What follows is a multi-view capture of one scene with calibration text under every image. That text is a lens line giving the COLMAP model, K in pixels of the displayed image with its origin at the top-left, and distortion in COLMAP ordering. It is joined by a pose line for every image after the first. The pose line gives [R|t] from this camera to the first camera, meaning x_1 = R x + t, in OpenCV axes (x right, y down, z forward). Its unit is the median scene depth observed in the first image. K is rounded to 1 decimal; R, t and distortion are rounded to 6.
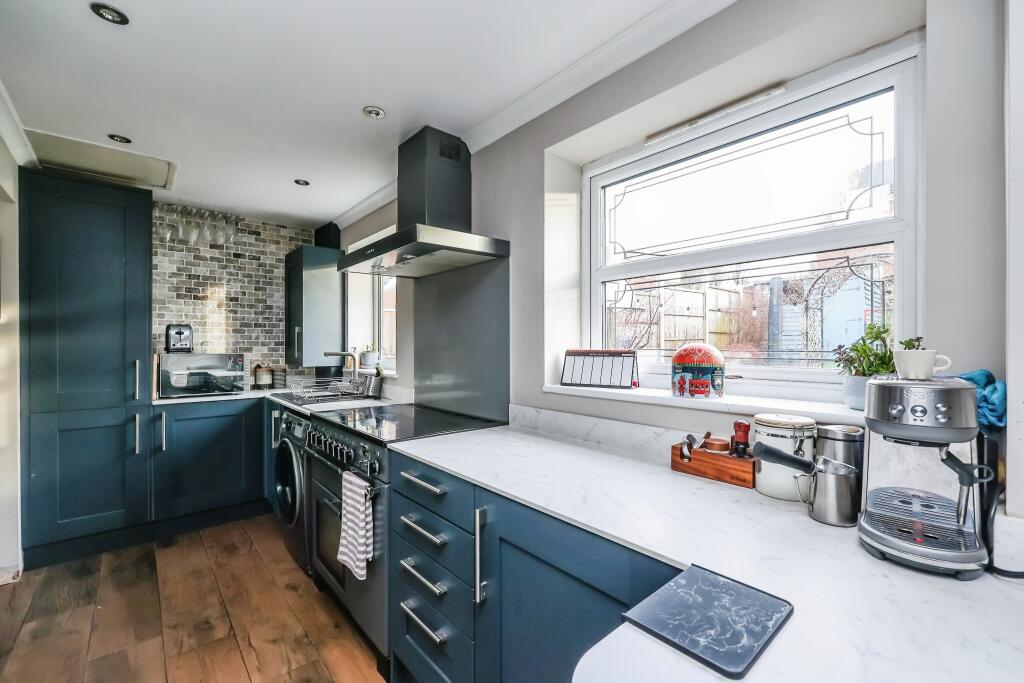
lens RADIAL K [[412.4, 0, 497.1], [0, 412.4, 343.0], [0, 0, 1]] dist [-0.006021, 0.001306]
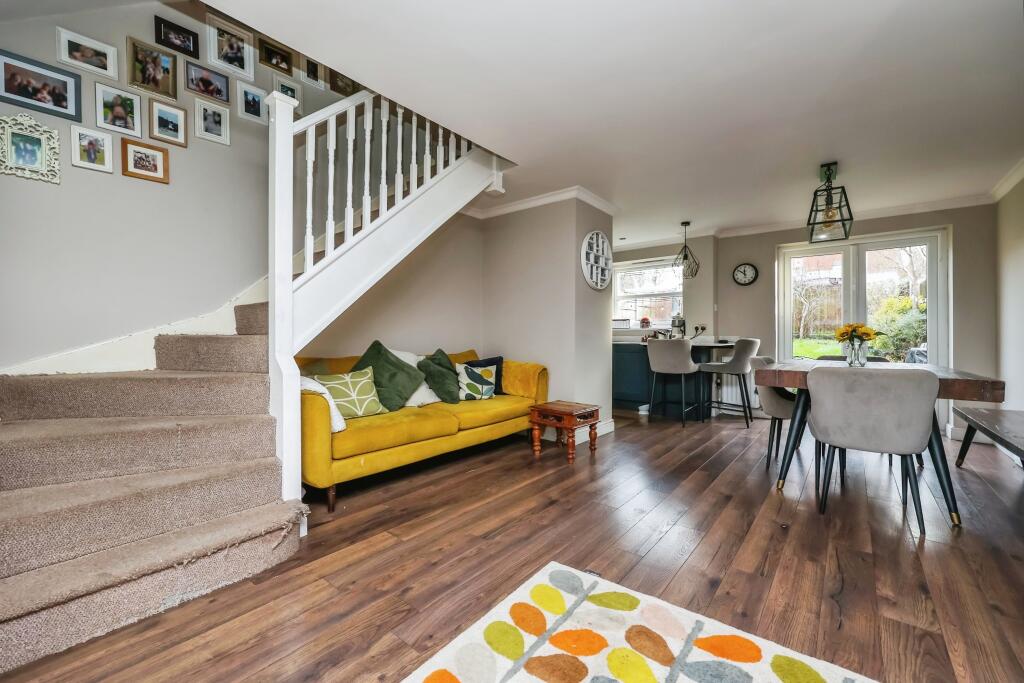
lens RADIAL K [[412.4, 0, 510.8], [0, 412.4, 333.5], [0, 0, 1]] dist [-0.006021, 0.001306]
pose [[0.976208, 0.002647, 0.216820, -2.336010], [-0.002736, 0.999996, 0.000112, 0.232722], [-0.216819, -0.000703, 0.976212, -3.742566]]
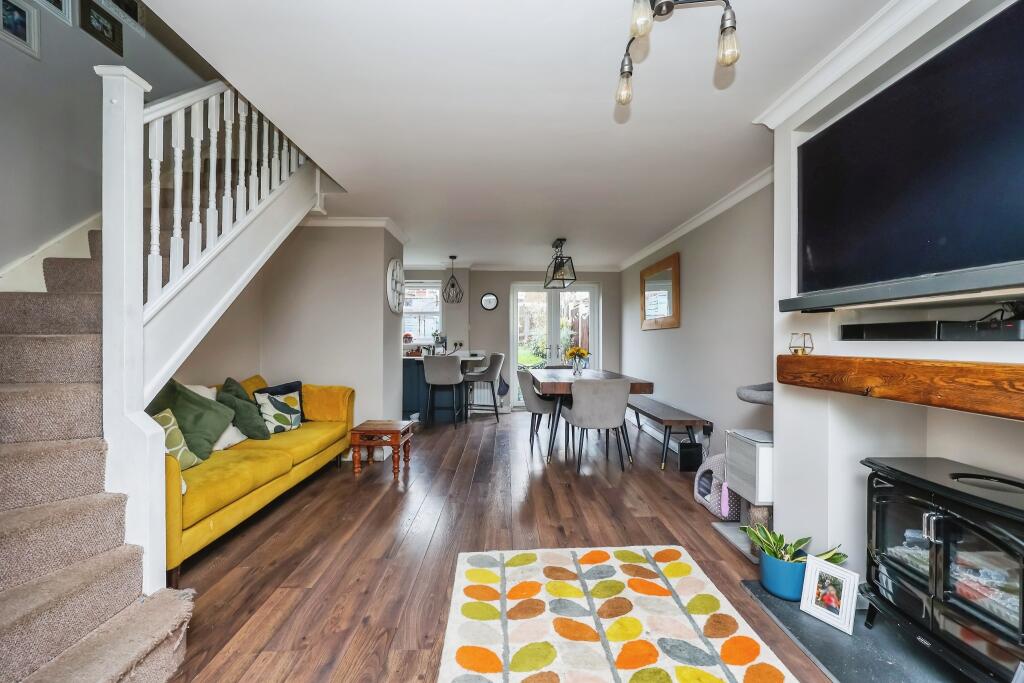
lens RADIAL K [[412.4, 0, 512.2], [0, 412.4, 338.2], [0, 0, 1]] dist [-0.006021, 0.001306]
pose [[0.609804, 0.001471, 0.792551, -3.248009], [-0.003053, 0.999995, 0.000493, 0.077680], [-0.792546, -0.002720, 0.609806, -3.629732]]
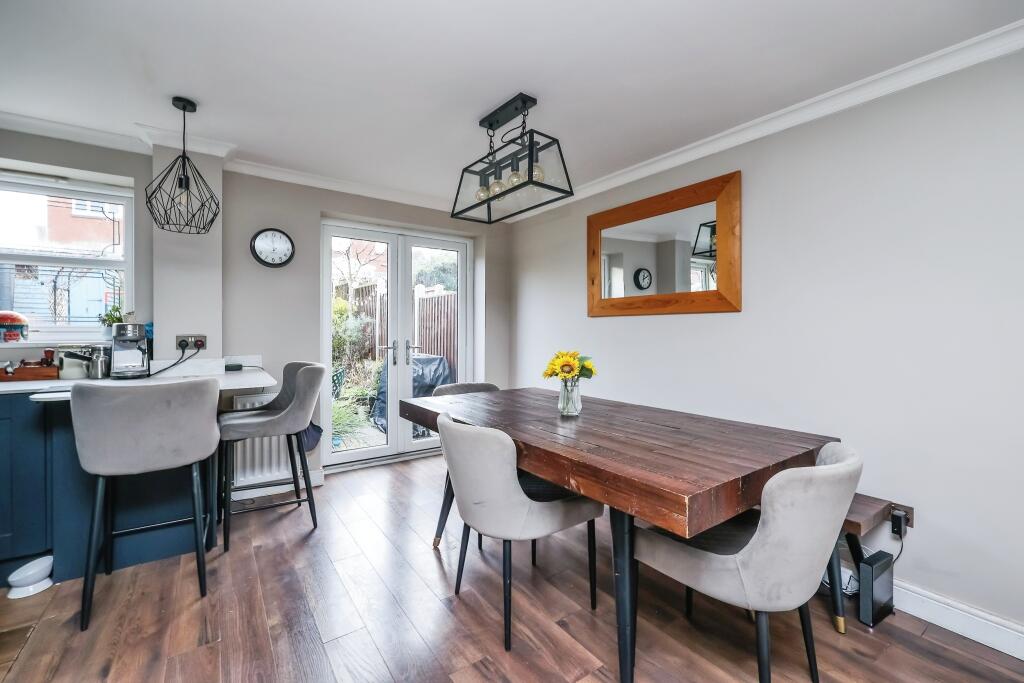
lens RADIAL K [[412.4, 0, 517.7], [0, 412.4, 327.9], [0, 0, 1]] dist [-0.006021, 0.001306]
pose [[0.041705, -0.005476, 0.999115, -1.365936], [-0.008399, 0.999948, 0.005831, 0.051060], [-0.999095, -0.008635, 0.041657, -1.435784]]
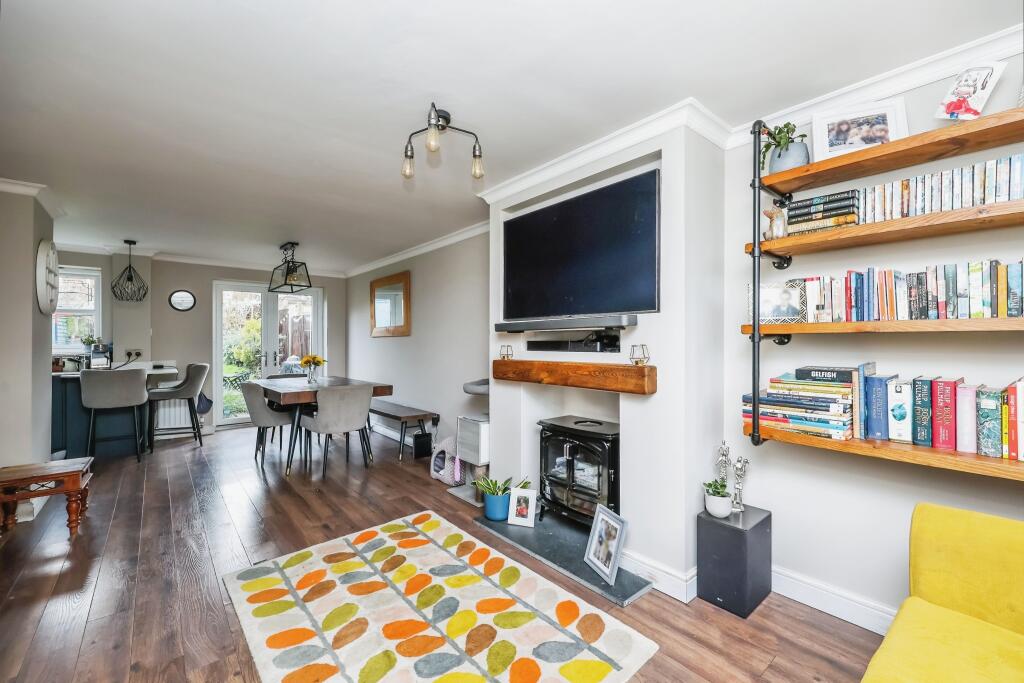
lens RADIAL K [[412.4, 0, 522.5], [0, 412.4, 340.6], [0, 0, 1]] dist [-0.006021, 0.001306]
pose [[-0.046211, 0.002120, 0.998929, -3.786270], [-0.001311, 0.999997, -0.002183, 0.027697], [-0.998931, -0.001410, -0.046208, -3.521390]]
